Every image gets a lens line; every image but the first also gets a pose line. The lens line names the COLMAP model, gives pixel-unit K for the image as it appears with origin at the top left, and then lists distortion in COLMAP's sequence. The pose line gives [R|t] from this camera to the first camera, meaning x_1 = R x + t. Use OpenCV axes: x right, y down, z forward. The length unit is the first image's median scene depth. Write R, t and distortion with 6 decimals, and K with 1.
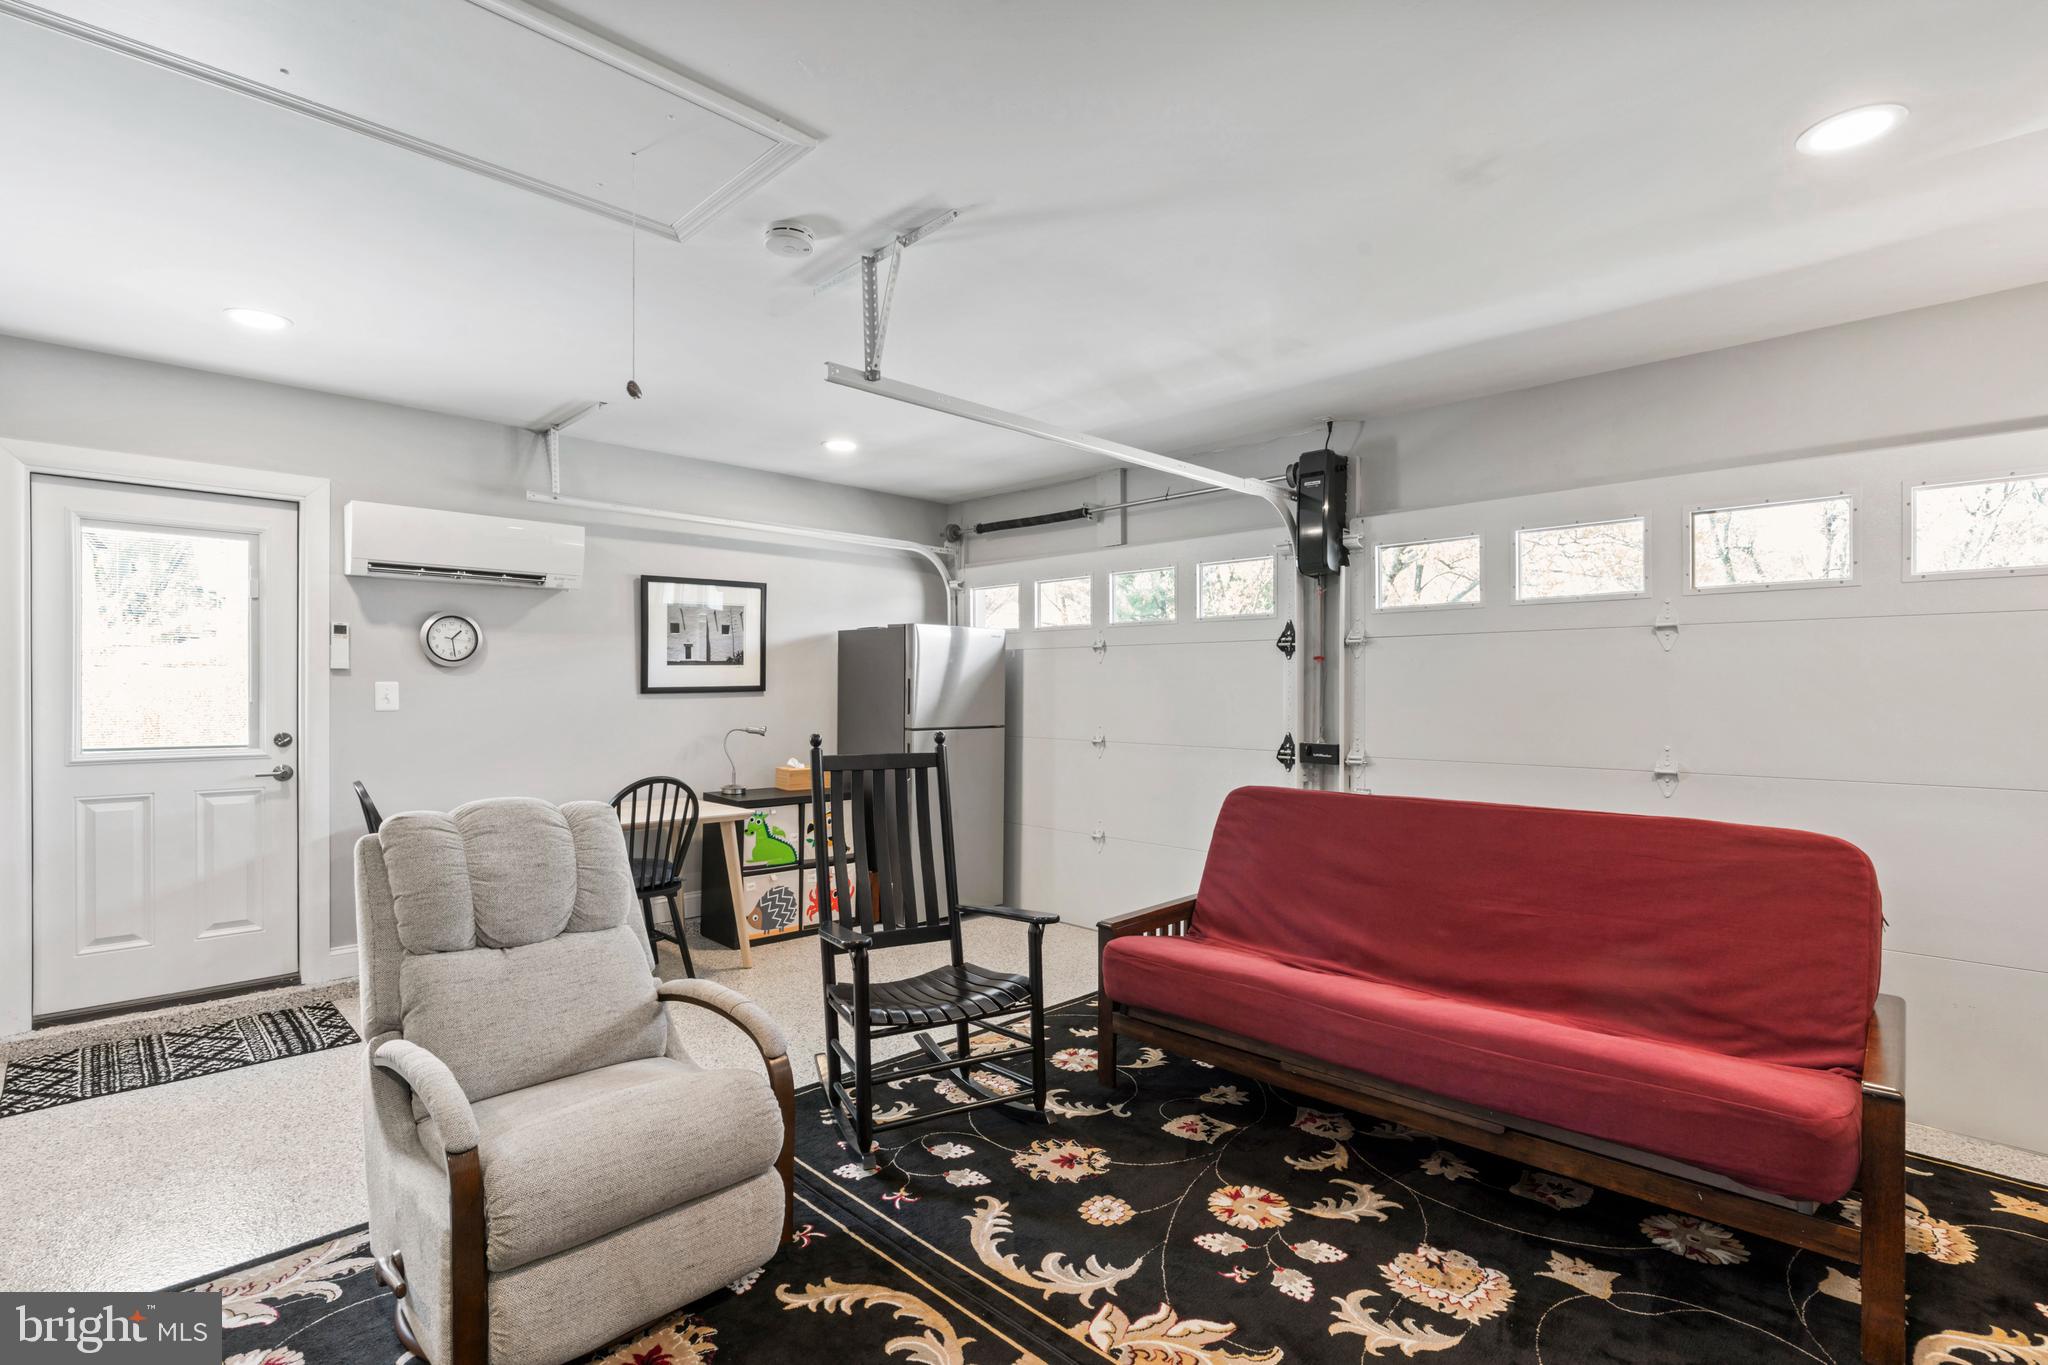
lens RADIAL K [[952.1, 0, 1028.6], [0, 952.1, 693.4], [0, 0, 1]] dist [-0.012187, 0.002844]
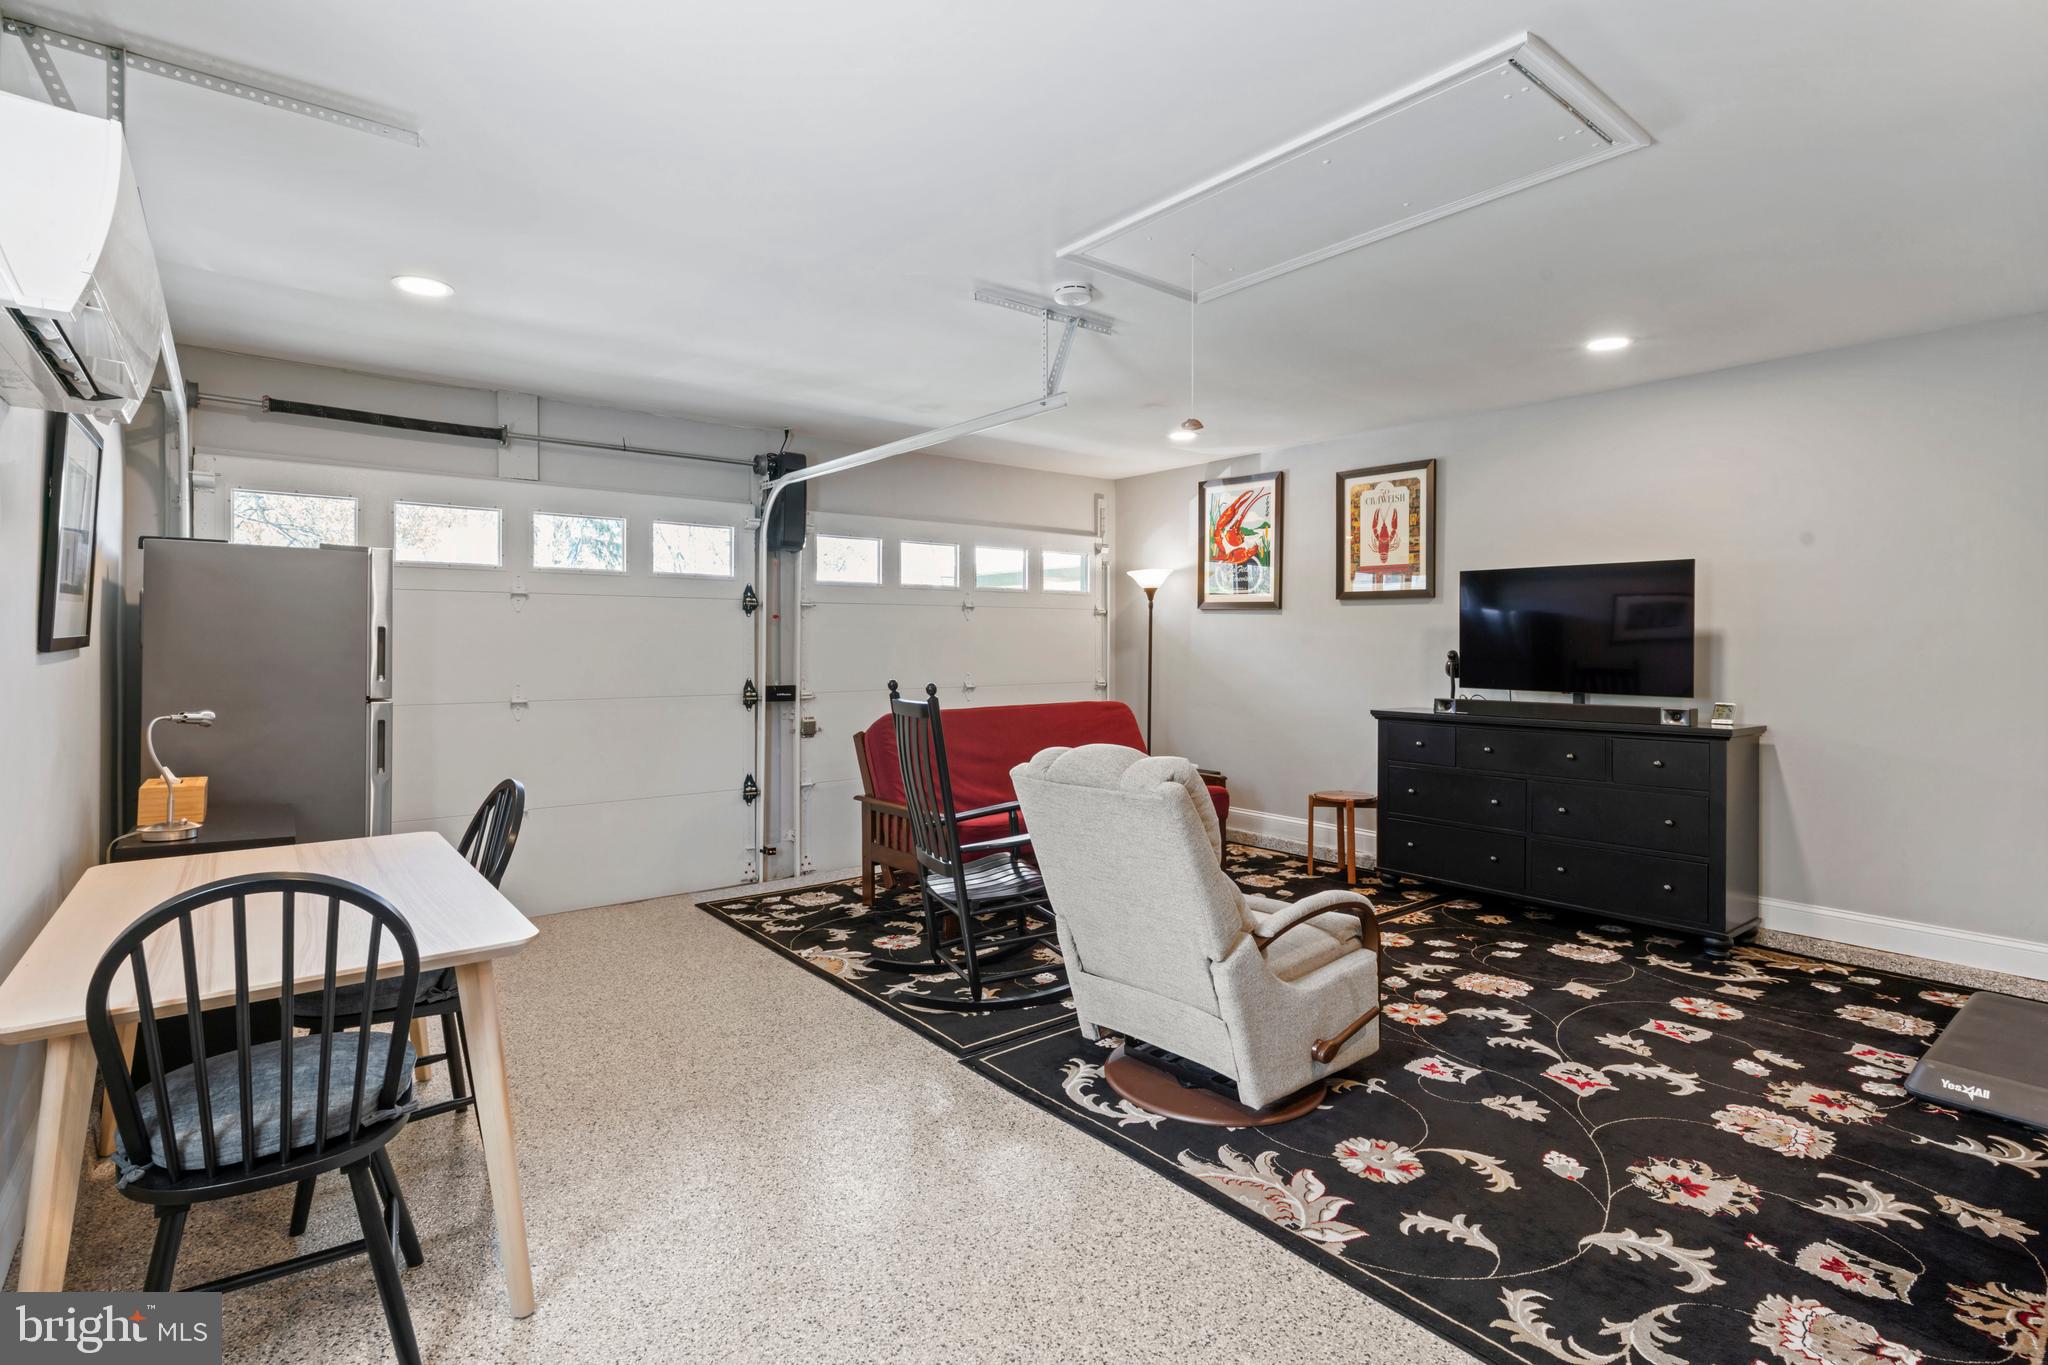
lens RADIAL K [[952.1, 0, 1030.9], [0, 952.1, 637.6], [0, 0, 1]] dist [-0.012187, 0.002844]
pose [[0.109764, 0.004188, 0.993949, -1.114255], [0.005066, 0.999976, -0.004772, -0.002457], [-0.993945, 0.005559, 0.109740, 0.664406]]
